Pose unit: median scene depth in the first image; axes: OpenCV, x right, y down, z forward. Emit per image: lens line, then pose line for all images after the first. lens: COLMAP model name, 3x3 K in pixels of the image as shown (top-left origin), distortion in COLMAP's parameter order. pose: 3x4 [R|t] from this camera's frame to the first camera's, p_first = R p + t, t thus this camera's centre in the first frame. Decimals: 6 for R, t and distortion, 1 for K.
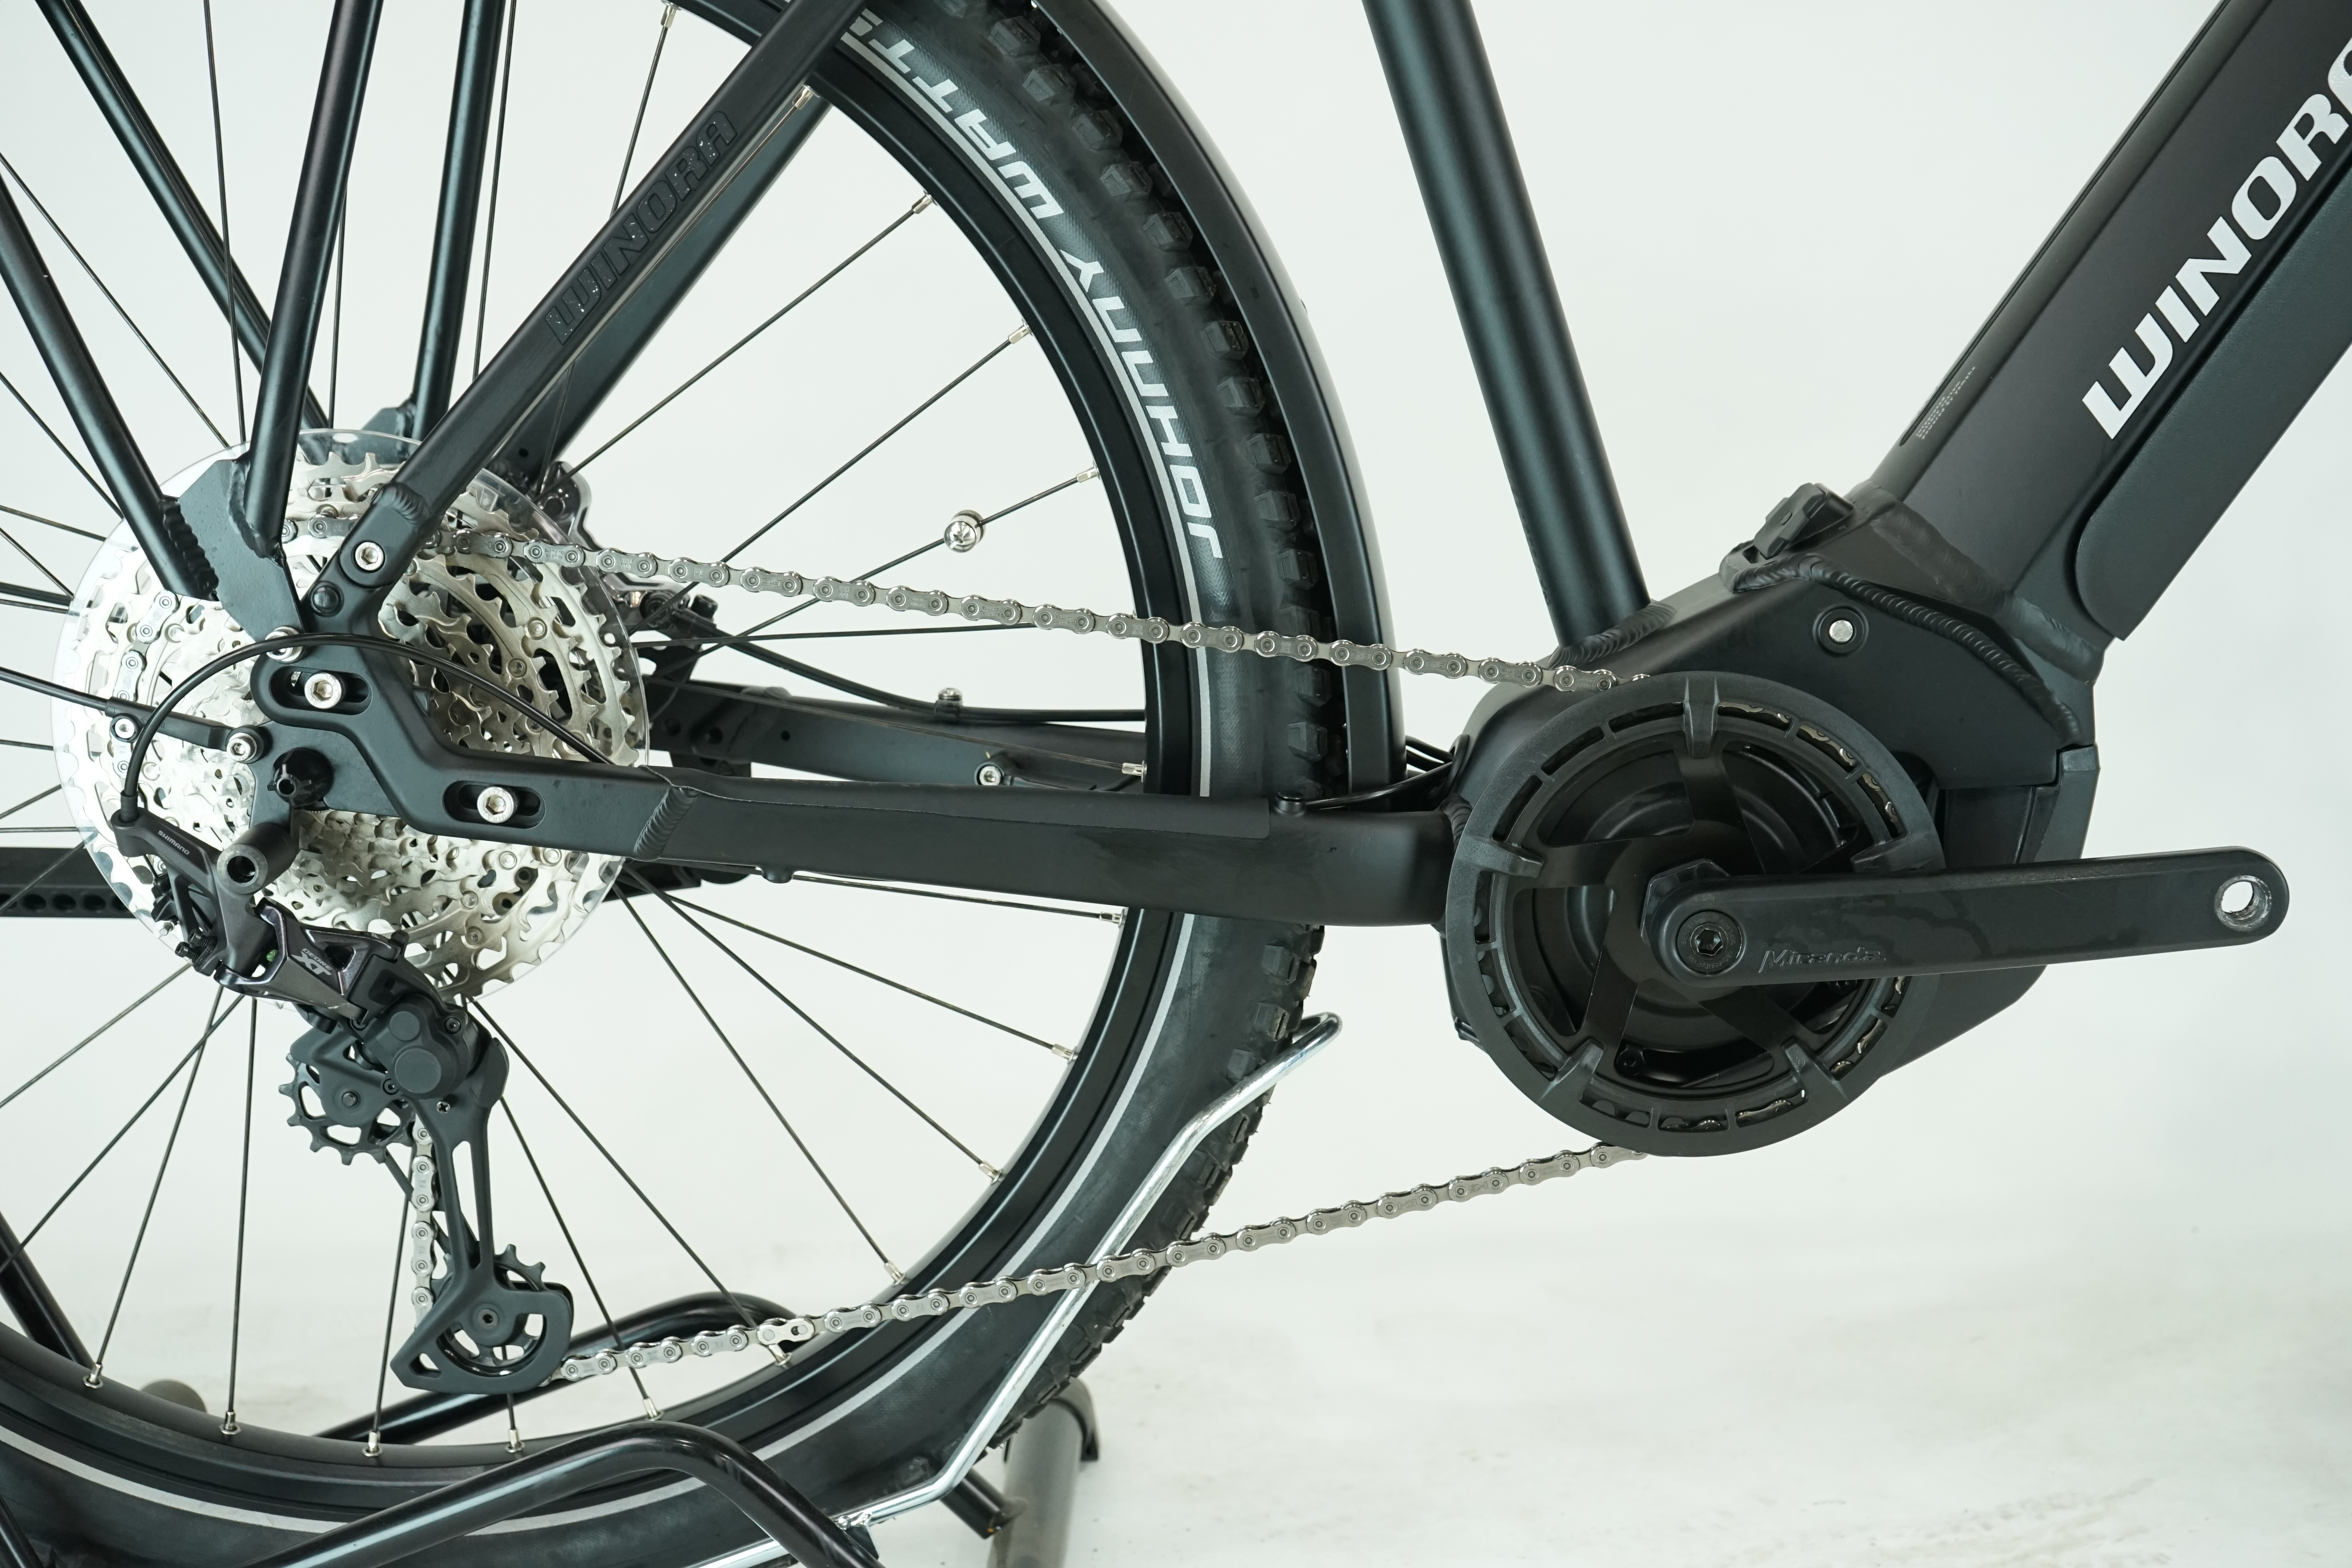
lens RADIAL K [[3082.4, 0, 1223.9], [0, 3082.4, 783.8], [0, 0, 1]] dist [-0.097096, 0.662977]
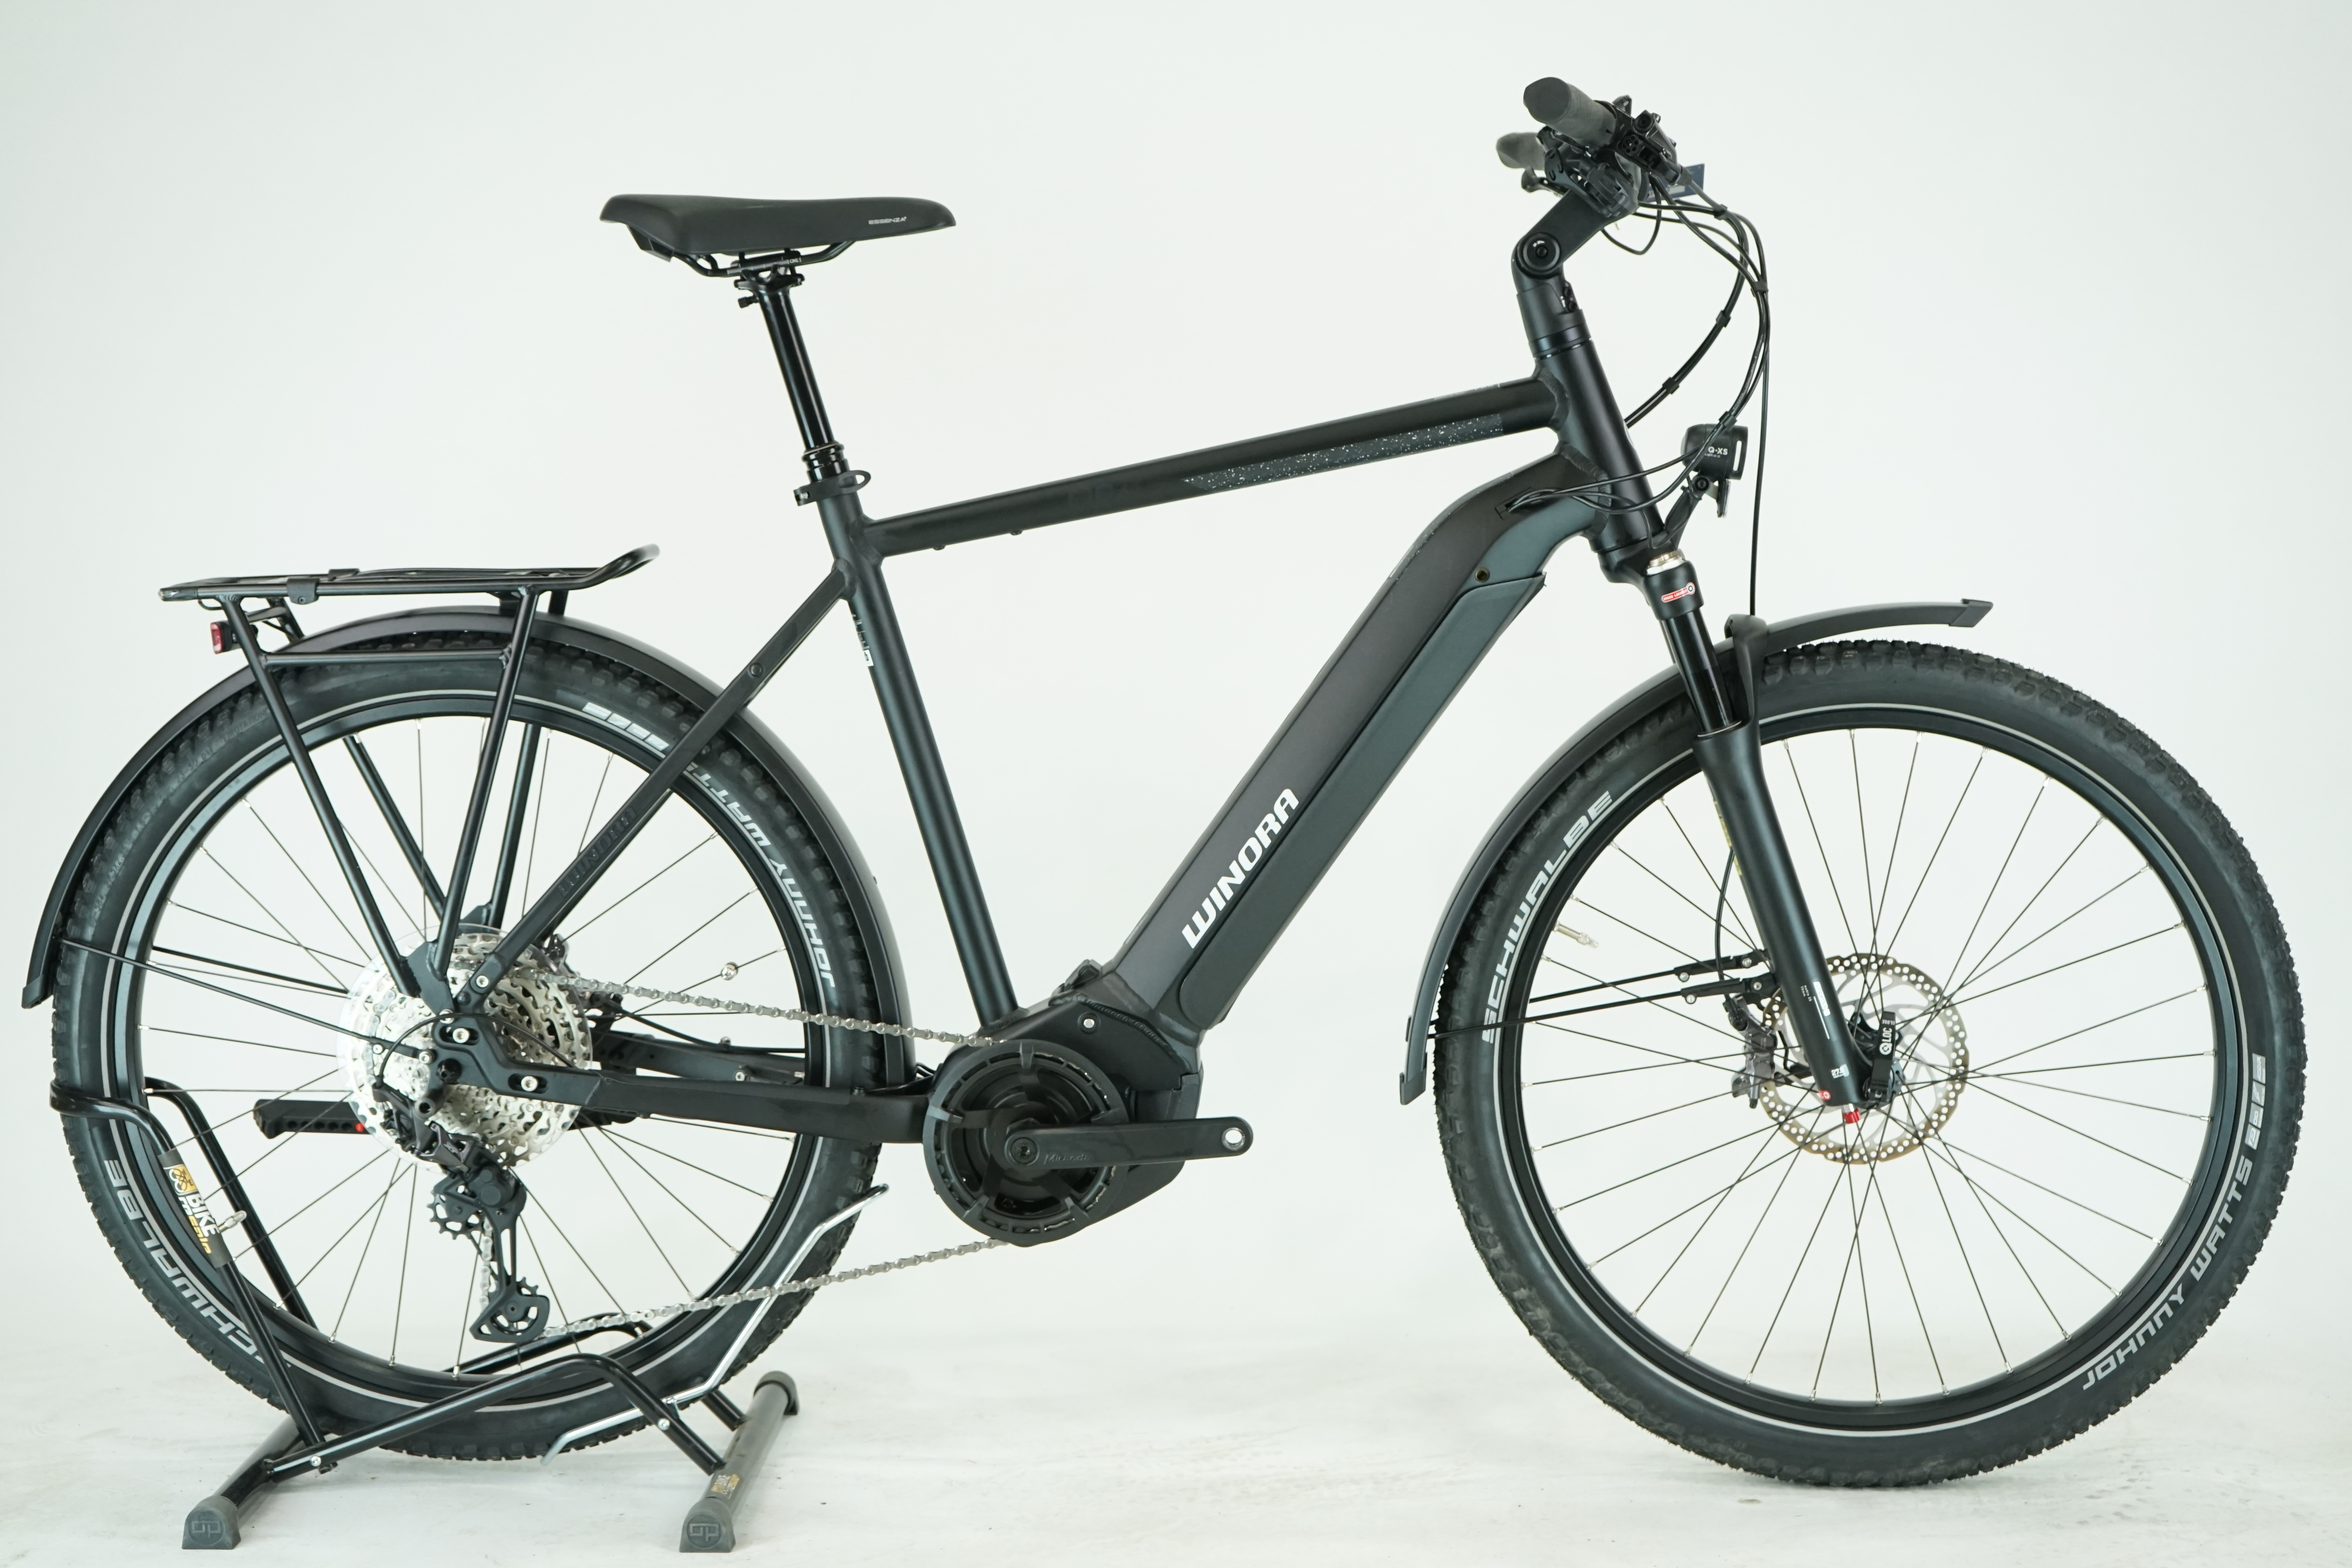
lens RADIAL K [[3627.5, 0, 1176.0], [0, 3627.5, 784.0], [0, 0, 1]] dist [-0.003673, -0.040878]
pose [[0.999651, 0.020270, -0.016964, 0.306168], [-0.021620, 0.996265, -0.083603, -0.000632], [0.015206, 0.083940, 0.996355, -1.799202]]
